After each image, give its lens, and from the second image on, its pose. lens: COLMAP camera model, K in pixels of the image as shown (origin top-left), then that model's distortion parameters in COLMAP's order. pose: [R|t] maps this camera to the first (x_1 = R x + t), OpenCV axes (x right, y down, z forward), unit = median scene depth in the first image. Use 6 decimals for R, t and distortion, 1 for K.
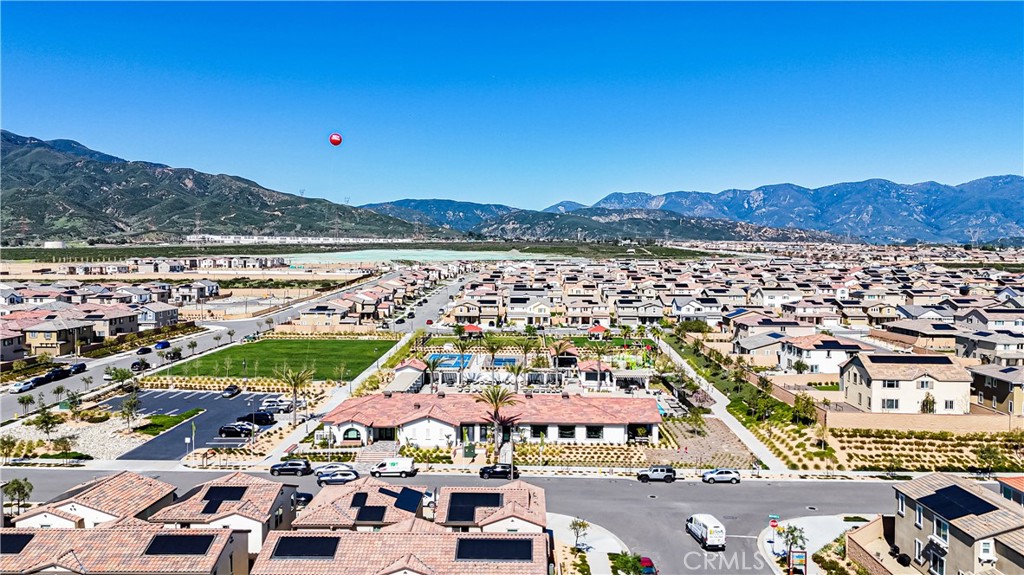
lens RADIAL K [[751.4, 0, 512.0], [0, 751.4, 287.5], [0, 0, 1]] dist [0.082128, -0.078630]
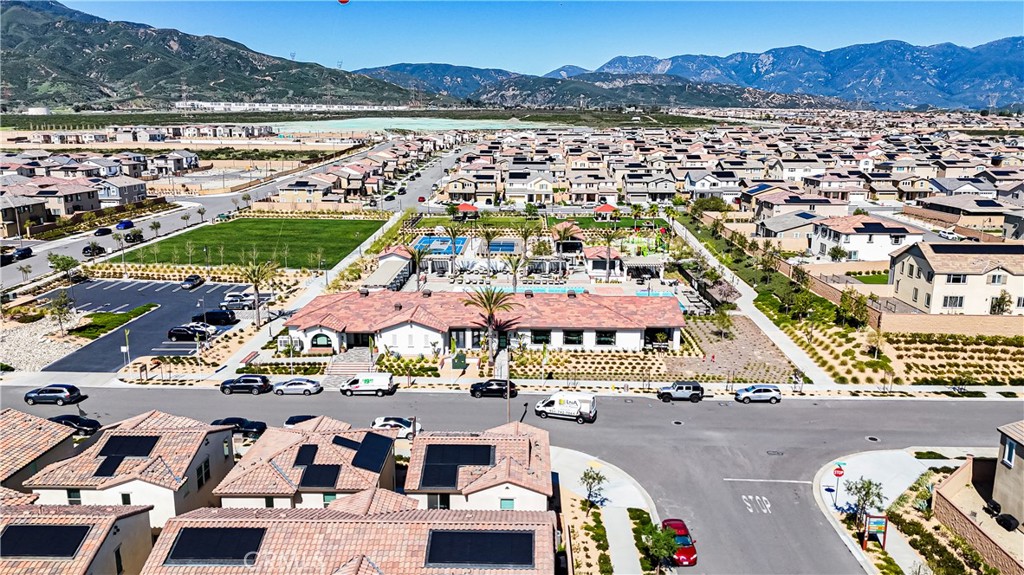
lens RADIAL K [[751.4, 0, 512.0], [0, 751.4, 287.5], [0, 0, 1]] dist [0.082128, -0.078630]
pose [[1.000000, -0.000836, -0.000311, 0.002164], [0.000876, 0.985470, 0.169848, -0.005807], [0.000164, -0.169848, 0.985470, 0.107307]]
